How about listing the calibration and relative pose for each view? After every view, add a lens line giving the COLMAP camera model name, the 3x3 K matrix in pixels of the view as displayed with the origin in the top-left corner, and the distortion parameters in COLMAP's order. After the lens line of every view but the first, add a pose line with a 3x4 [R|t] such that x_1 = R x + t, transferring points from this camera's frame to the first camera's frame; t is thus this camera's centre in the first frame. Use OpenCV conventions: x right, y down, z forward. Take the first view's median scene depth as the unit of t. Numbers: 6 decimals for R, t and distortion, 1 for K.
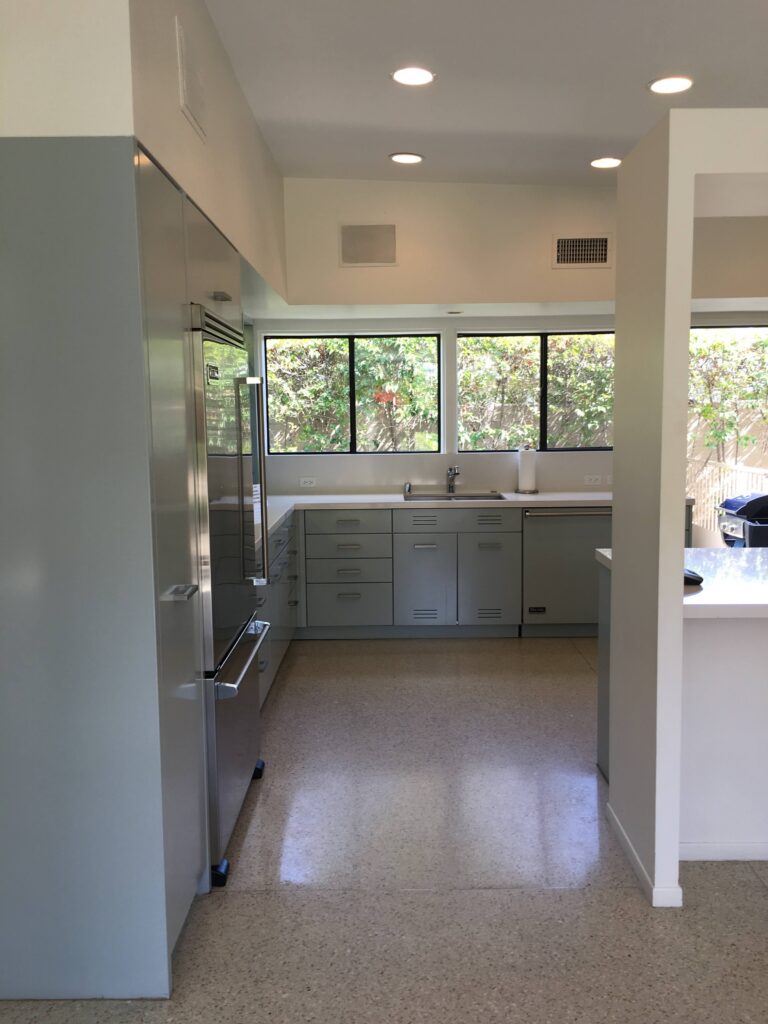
lens RADIAL K [[867.8, 0, 382.0], [0, 867.8, 510.3], [0, 0, 1]] dist [0.049653, -0.063226]
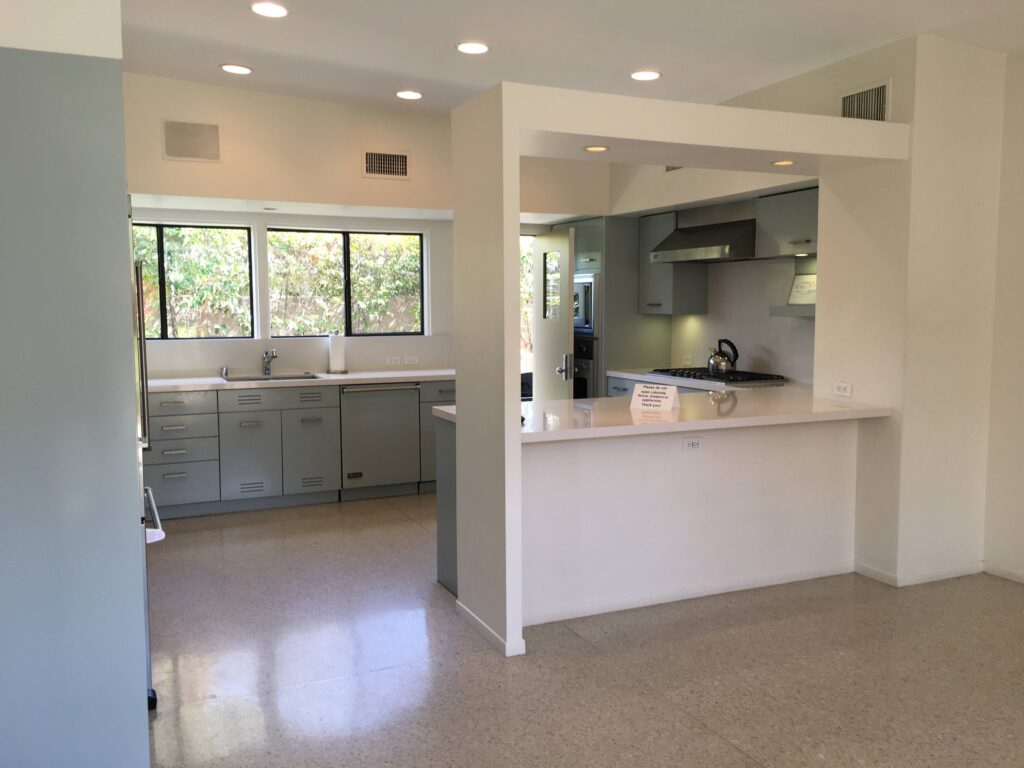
lens RADIAL K [[867.8, 0, 511.5], [0, 867.8, 383.9], [0, 0, 1]] dist [0.049653, -0.063226]
pose [[0.904412, -0.028616, 0.425700, -0.109220], [0.040034, 0.999038, -0.017897, 0.023007], [-0.424778, 0.033229, 0.904687, -0.107631]]
